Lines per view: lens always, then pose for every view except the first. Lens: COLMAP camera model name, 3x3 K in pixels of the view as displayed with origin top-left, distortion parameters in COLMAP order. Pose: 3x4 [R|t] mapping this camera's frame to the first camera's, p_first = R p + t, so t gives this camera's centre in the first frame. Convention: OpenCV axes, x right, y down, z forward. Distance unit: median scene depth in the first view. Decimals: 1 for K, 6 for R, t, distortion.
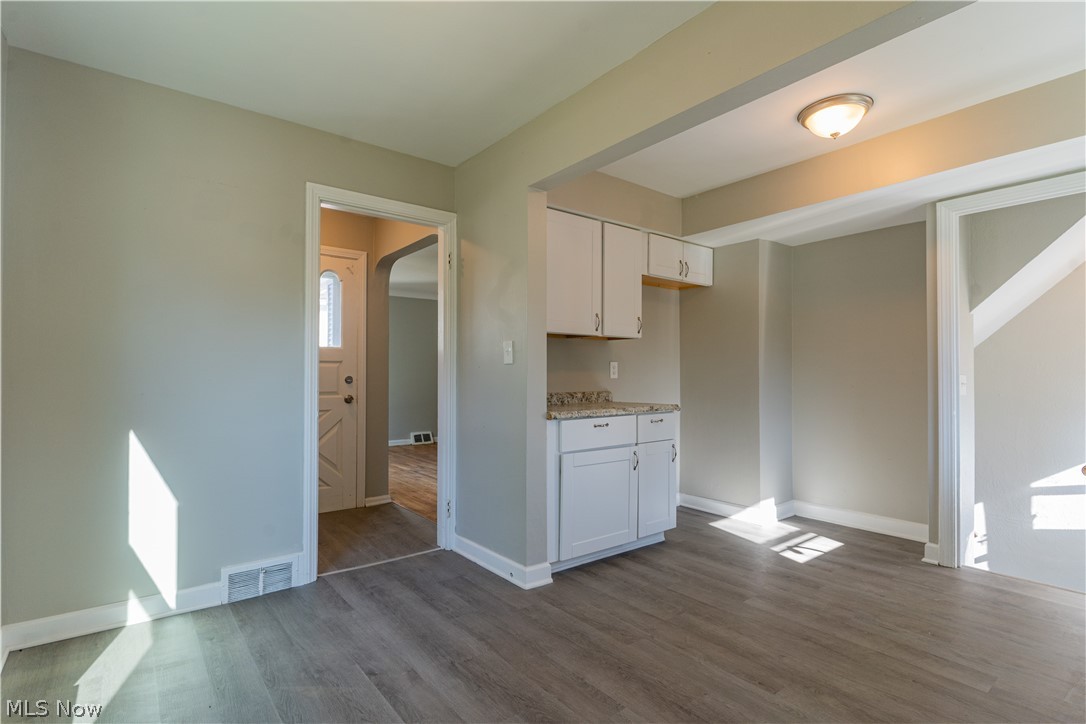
lens RADIAL K [[527.6, 0, 525.9], [0, 527.6, 368.0], [0, 0, 1]] dist [0.001889, 0.000328]
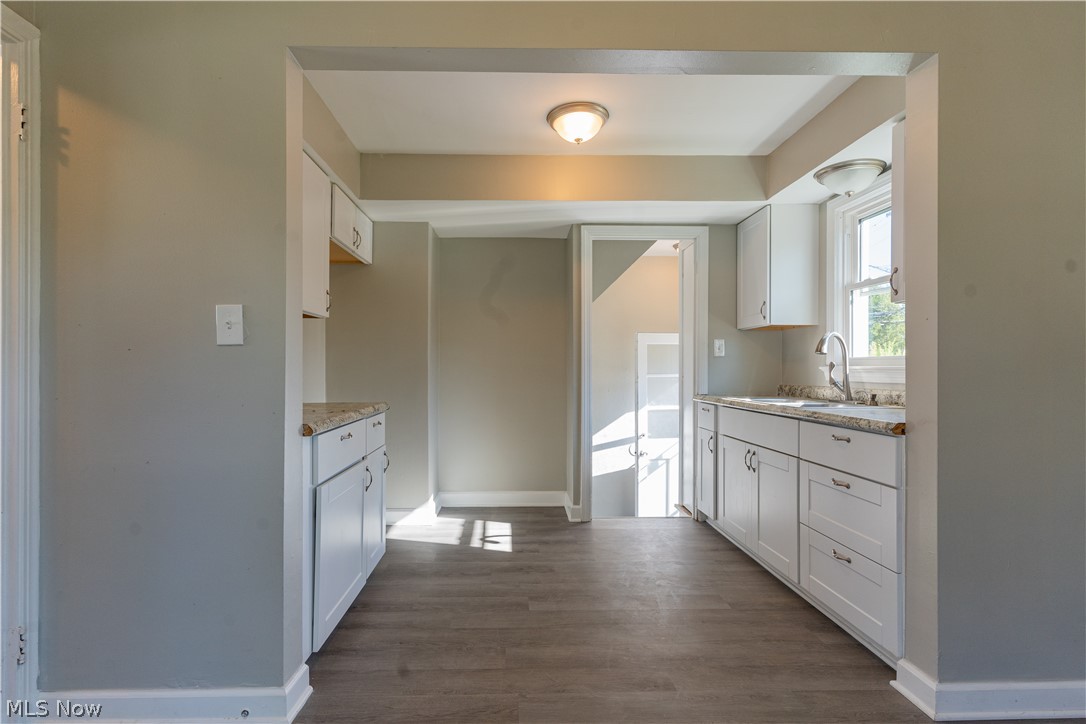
lens RADIAL K [[530.4, 0, 527.3], [0, 530.4, 365.7], [0, 0, 1]] dist [-0.000764, -0.000420]
pose [[0.583630, 0.004829, 0.812006, -0.289103], [-0.010243, 0.999947, 0.001415, 0.010890], [-0.811955, -0.009144, 0.583648, 0.385623]]
